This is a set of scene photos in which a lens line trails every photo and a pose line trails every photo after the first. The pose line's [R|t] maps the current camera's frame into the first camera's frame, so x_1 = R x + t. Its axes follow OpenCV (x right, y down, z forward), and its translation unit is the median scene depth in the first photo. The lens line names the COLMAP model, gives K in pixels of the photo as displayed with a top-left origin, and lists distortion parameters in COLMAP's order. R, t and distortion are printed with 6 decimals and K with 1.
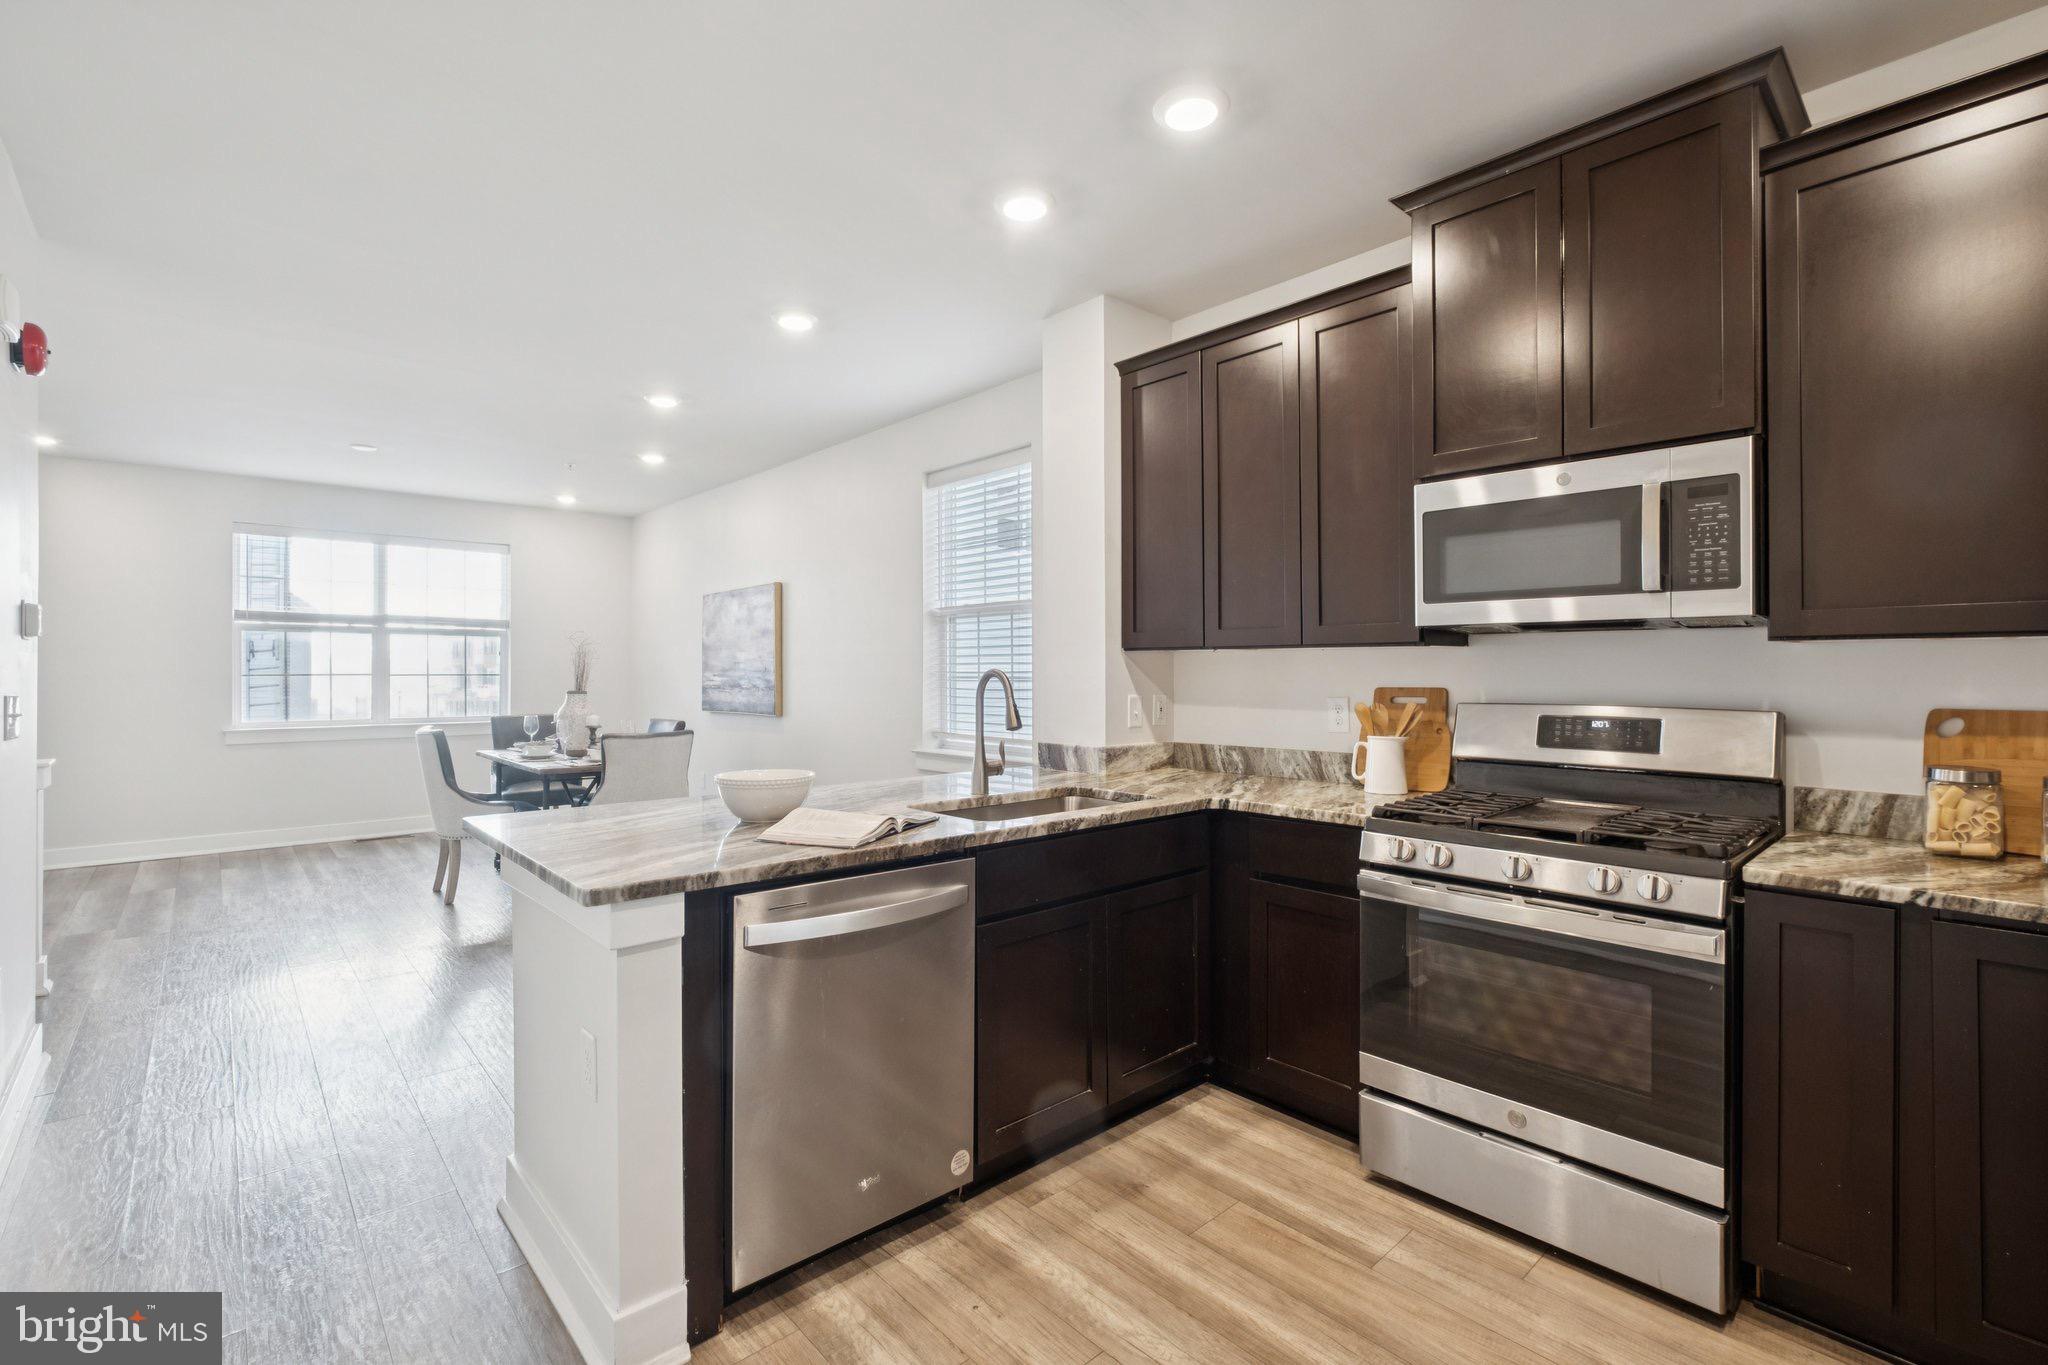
lens RADIAL K [[898.5, 0, 1006.8], [0, 898.5, 674.1], [0, 0, 1]] dist [-0.002328, -0.000227]
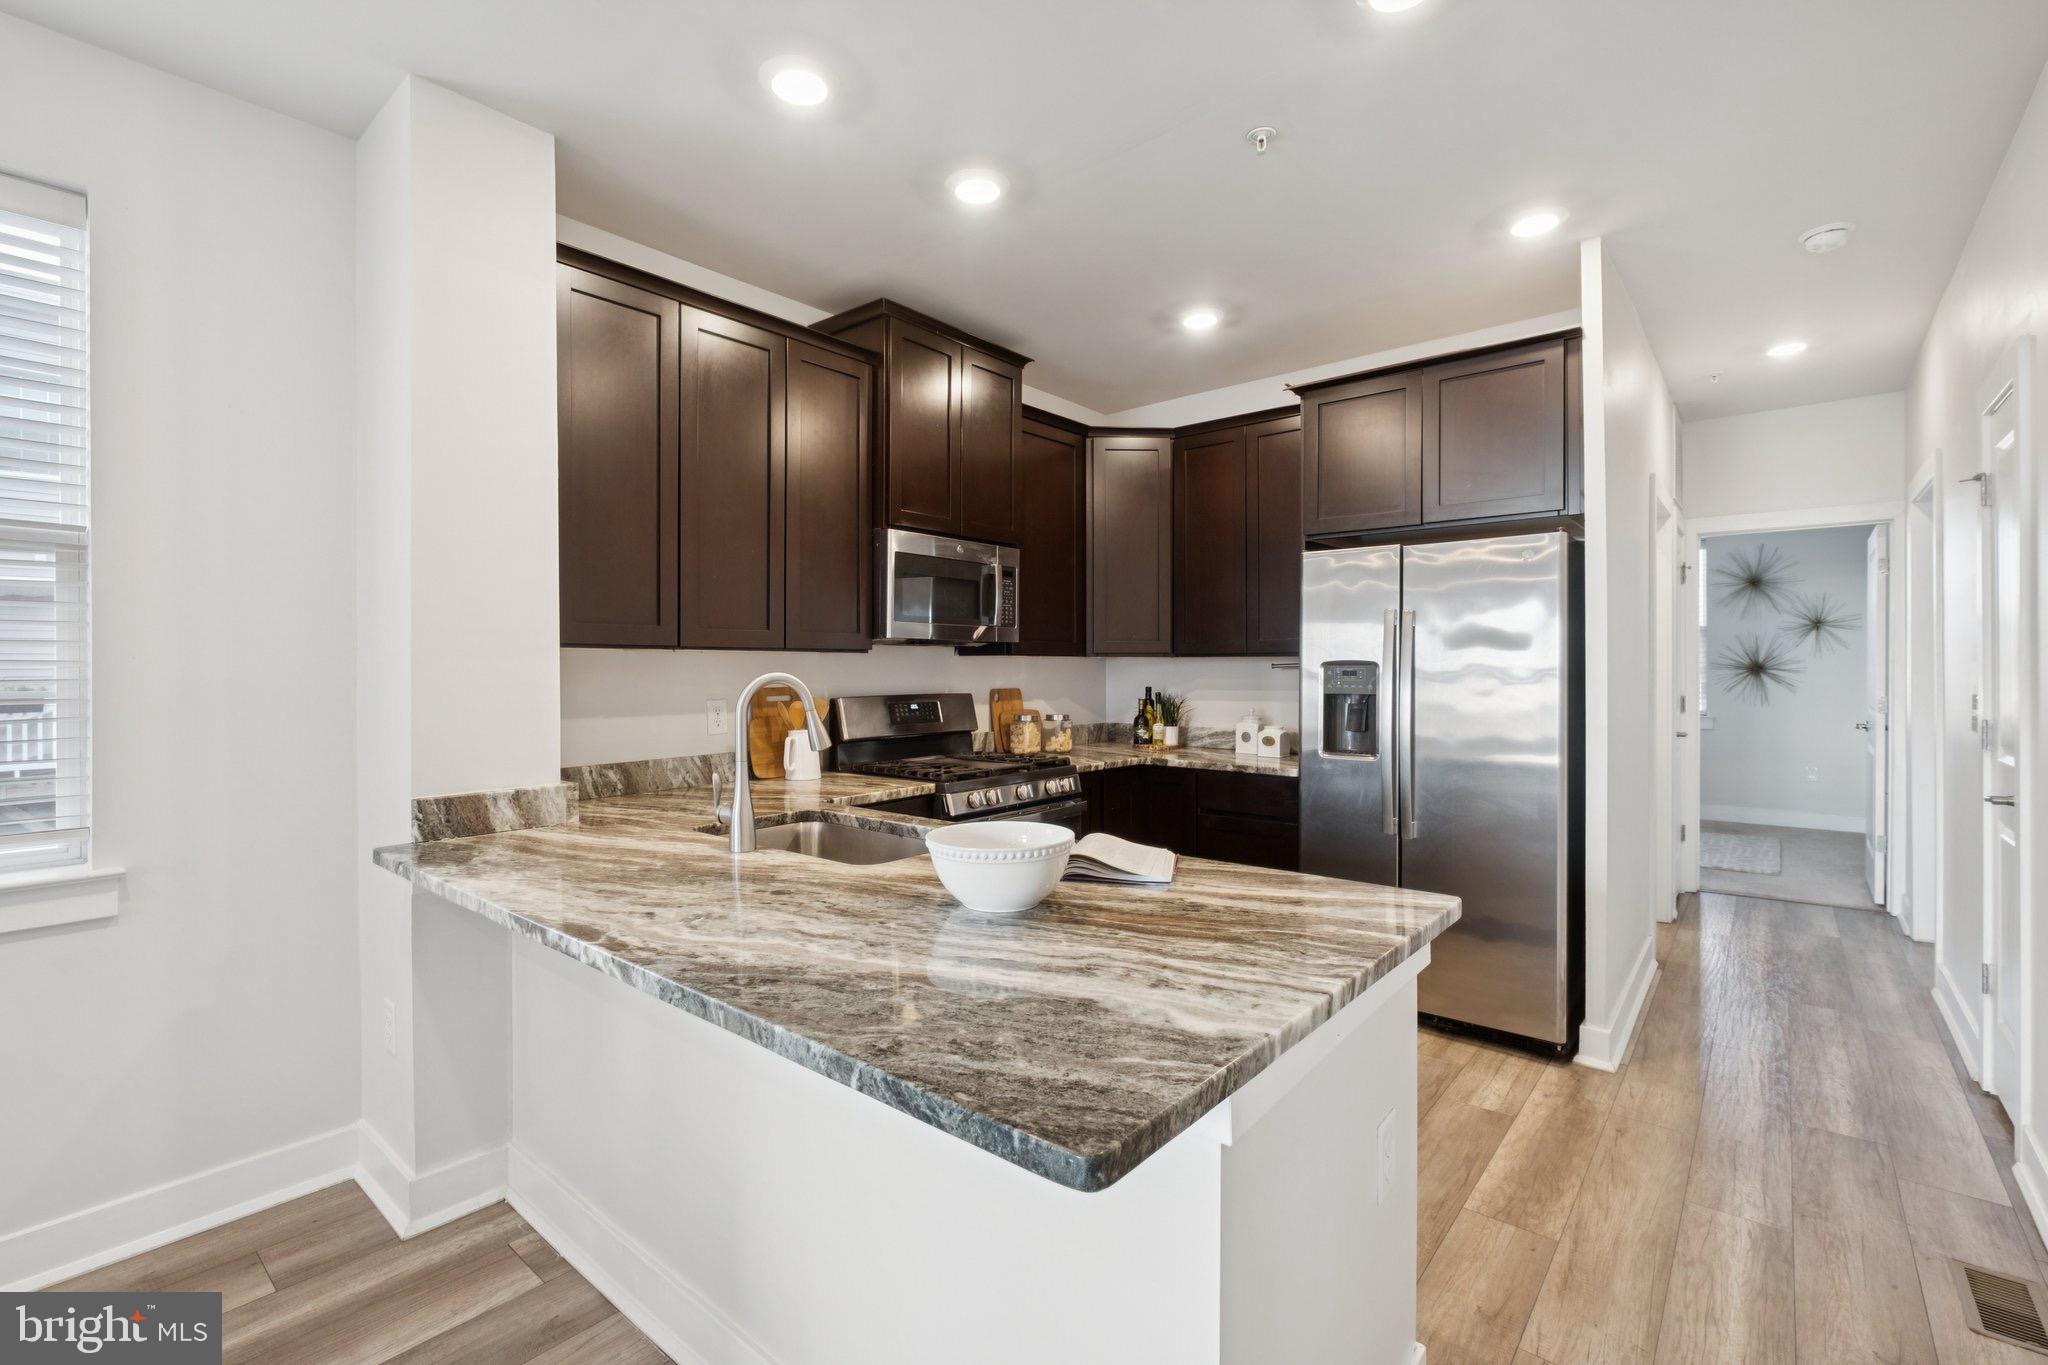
lens RADIAL K [[898.5, 0, 1006.8], [0, 898.5, 674.1], [0, 0, 1]] dist [-0.002328, -0.000227]
pose [[-0.137529, -0.006558, 0.990476, -0.374981], [0.007398, 0.999943, 0.007648, -0.004617], [-0.990470, 0.008379, -0.137473, 0.443502]]
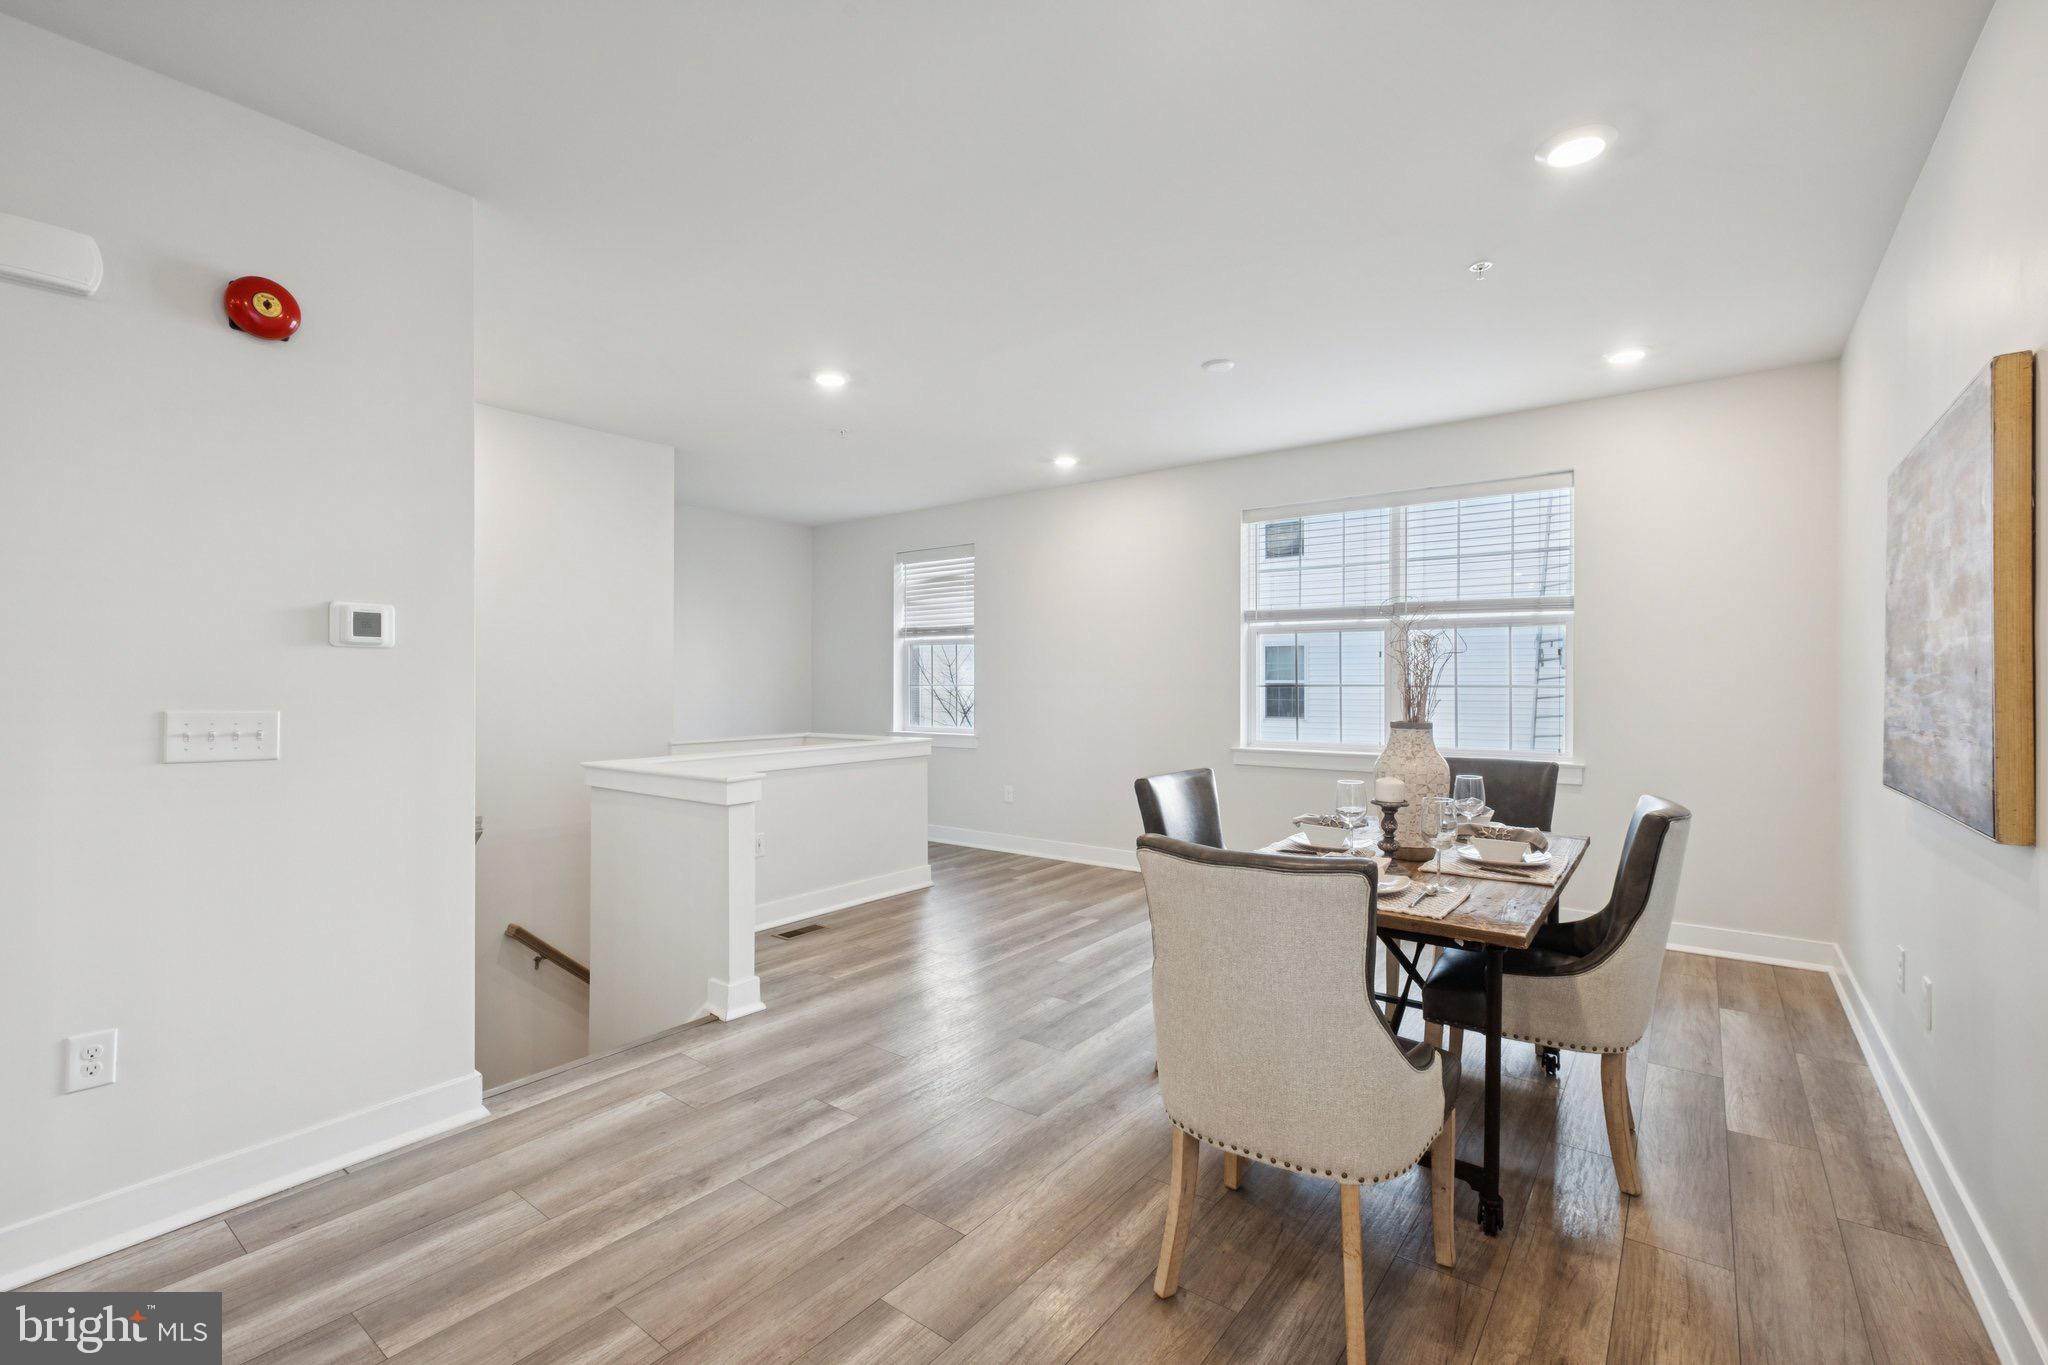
lens RADIAL K [[898.5, 0, 1006.8], [0, 898.5, 674.1], [0, 0, 1]] dist [-0.002328, -0.000227]
pose [[0.187559, -0.007681, -0.982223, -0.046765], [-0.001817, 0.999965, -0.008167, -0.002638], [0.982252, 0.003316, 0.187538, 0.700546]]
